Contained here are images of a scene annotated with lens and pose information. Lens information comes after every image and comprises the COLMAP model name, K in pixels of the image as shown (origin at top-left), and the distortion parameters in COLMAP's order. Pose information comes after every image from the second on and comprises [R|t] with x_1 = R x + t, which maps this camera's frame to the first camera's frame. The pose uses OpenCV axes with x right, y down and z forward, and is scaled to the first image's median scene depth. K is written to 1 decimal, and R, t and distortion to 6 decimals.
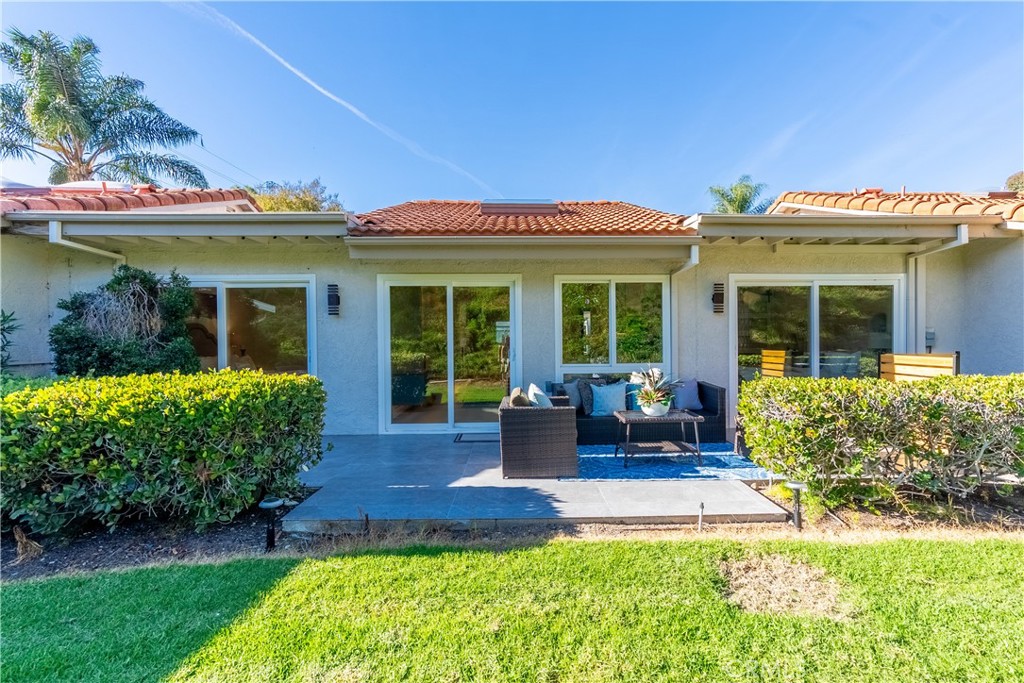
lens RADIAL K [[472.9, 0, 513.6], [0, 472.9, 340.1], [0, 0, 1]] dist [-0.011471, 0.006021]
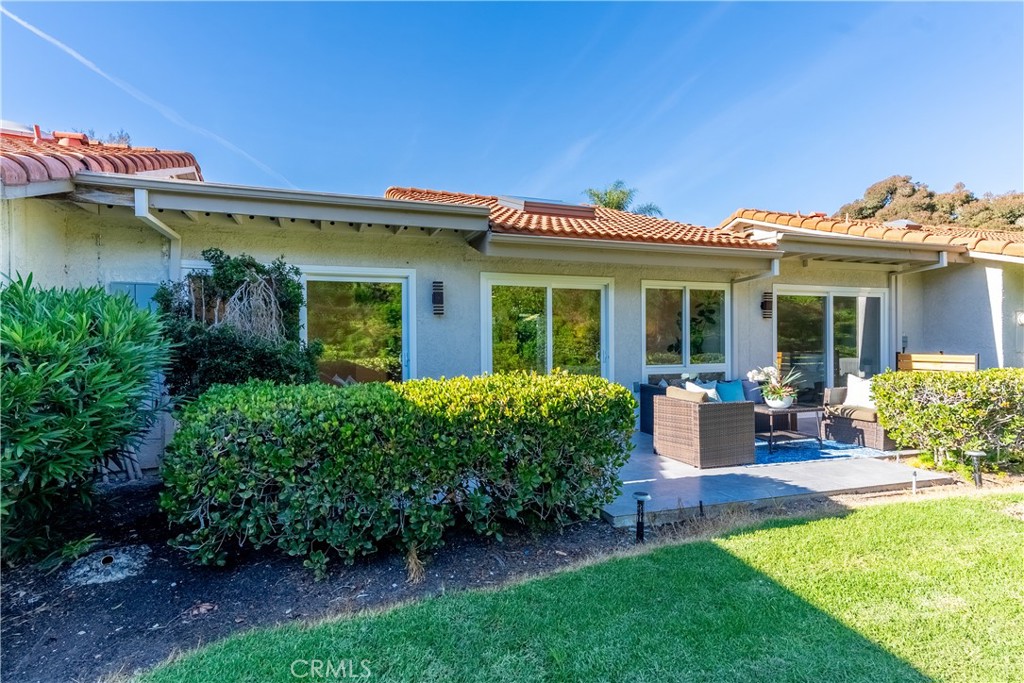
lens RADIAL K [[517.8, 0, 511.4], [0, 517.8, 341.3], [0, 0, 1]] dist [0.020916, 0.001535]
pose [[0.955962, 0.002112, 0.293482, -0.535072], [-0.001241, 0.999994, -0.003155, 0.002247], [-0.293487, 0.002652, 0.955960, -0.012554]]
